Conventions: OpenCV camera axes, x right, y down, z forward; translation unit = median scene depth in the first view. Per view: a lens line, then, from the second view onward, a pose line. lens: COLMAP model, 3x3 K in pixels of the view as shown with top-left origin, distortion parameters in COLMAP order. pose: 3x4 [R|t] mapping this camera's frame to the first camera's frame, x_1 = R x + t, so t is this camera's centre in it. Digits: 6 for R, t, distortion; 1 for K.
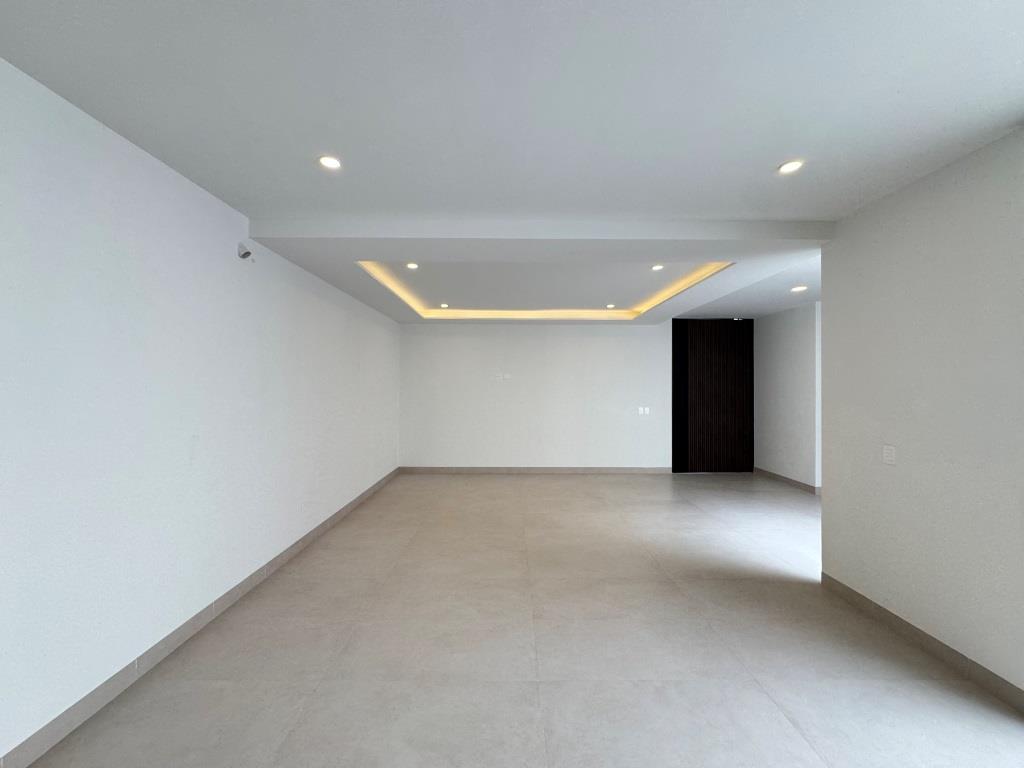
lens RADIAL K [[407.0, 0, 509.4], [0, 407.0, 385.9], [0, 0, 1]] dist [-0.002887, -0.000232]
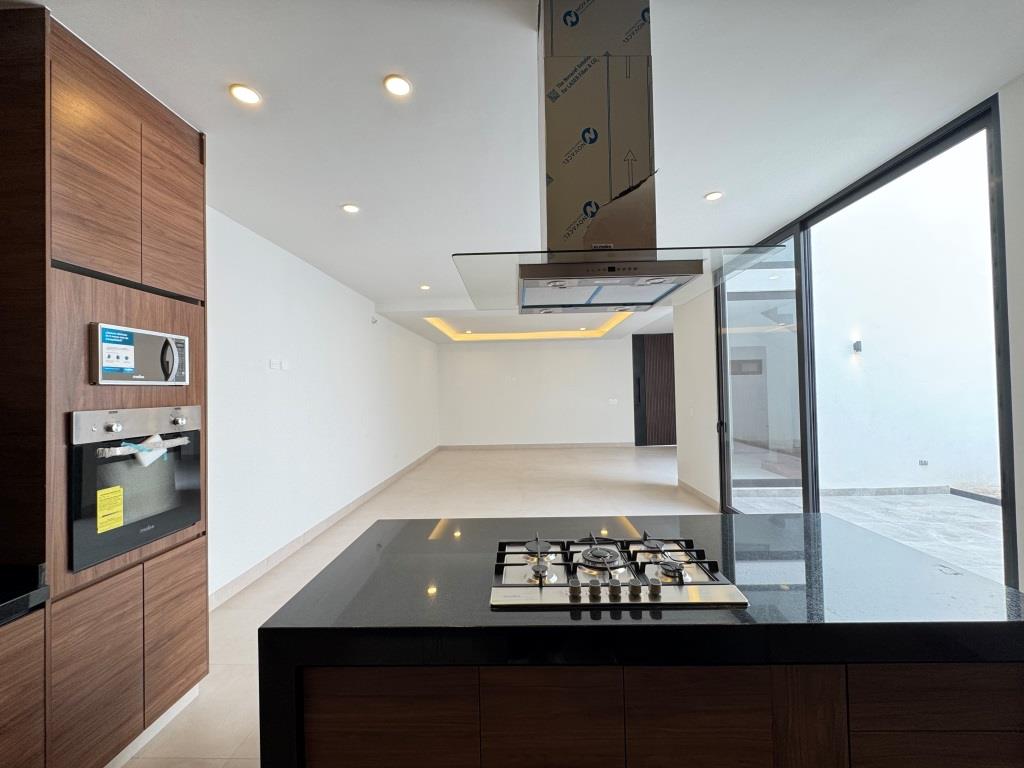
lens RADIAL K [[407.0, 0, 511.7], [0, 407.0, 387.2], [0, 0, 1]] dist [-0.002887, -0.000232]
pose [[0.999032, -0.027025, -0.034700, 0.039984], [0.026839, 0.999623, -0.005837, 0.013662], [0.034844, 0.004900, 0.999381, -0.451551]]
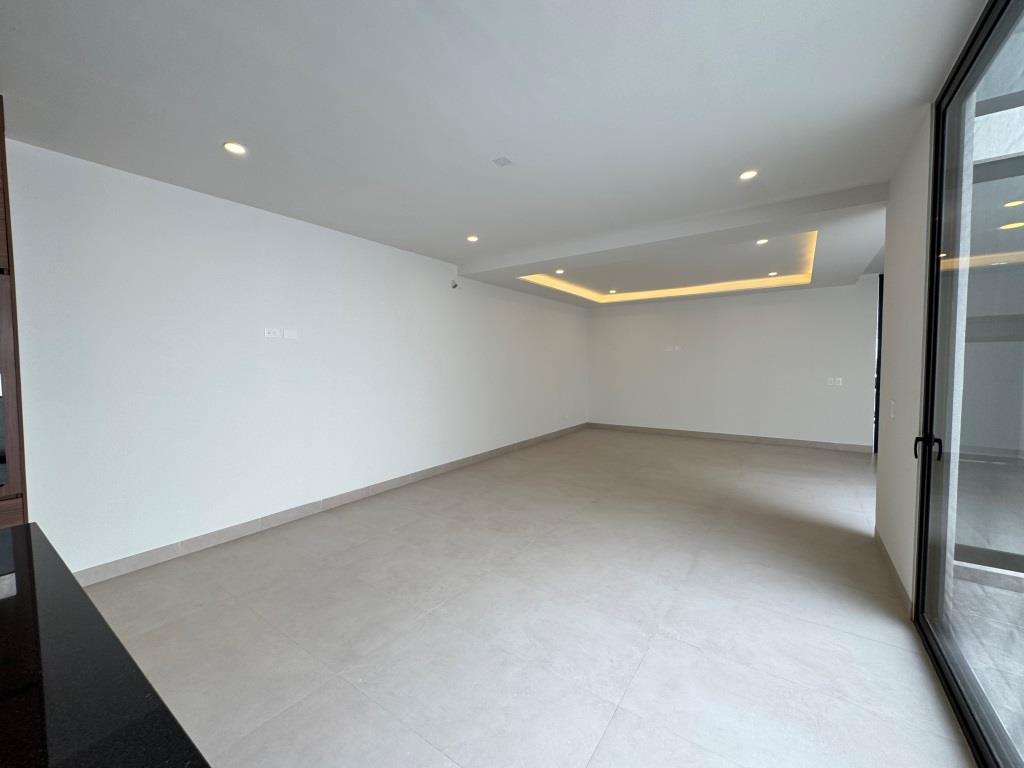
lens RADIAL K [[407.0, 0, 513.9], [0, 407.0, 387.9], [0, 0, 1]] dist [-0.002887, -0.000232]
pose [[0.819886, 0.024095, -0.572020, 0.296871], [0.011106, 0.998257, 0.057969, 0.017005], [0.572420, -0.053881, 0.818189, -0.180182]]
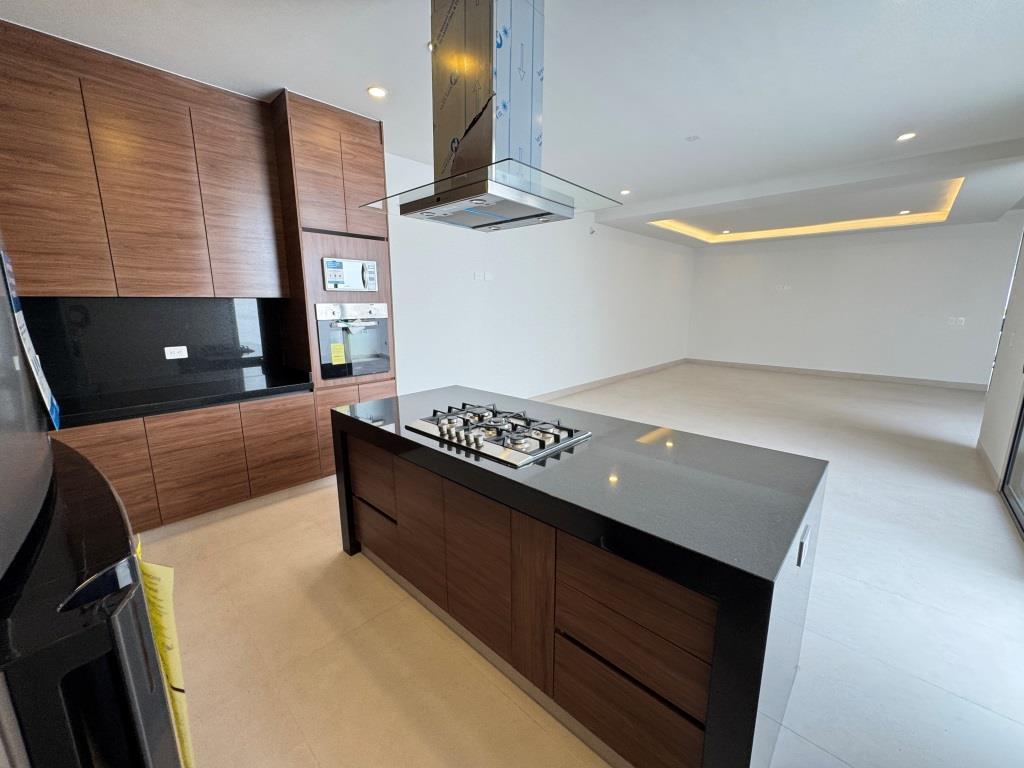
lens RADIAL K [[407.0, 0, 511.1], [0, 407.0, 386.6], [0, 0, 1]] dist [-0.002887, -0.000232]
pose [[0.722927, 0.132644, -0.678072, 0.275179], [0.005864, 0.980185, 0.197996, 0.021545], [0.690900, -0.147113, 0.707825, -0.426313]]
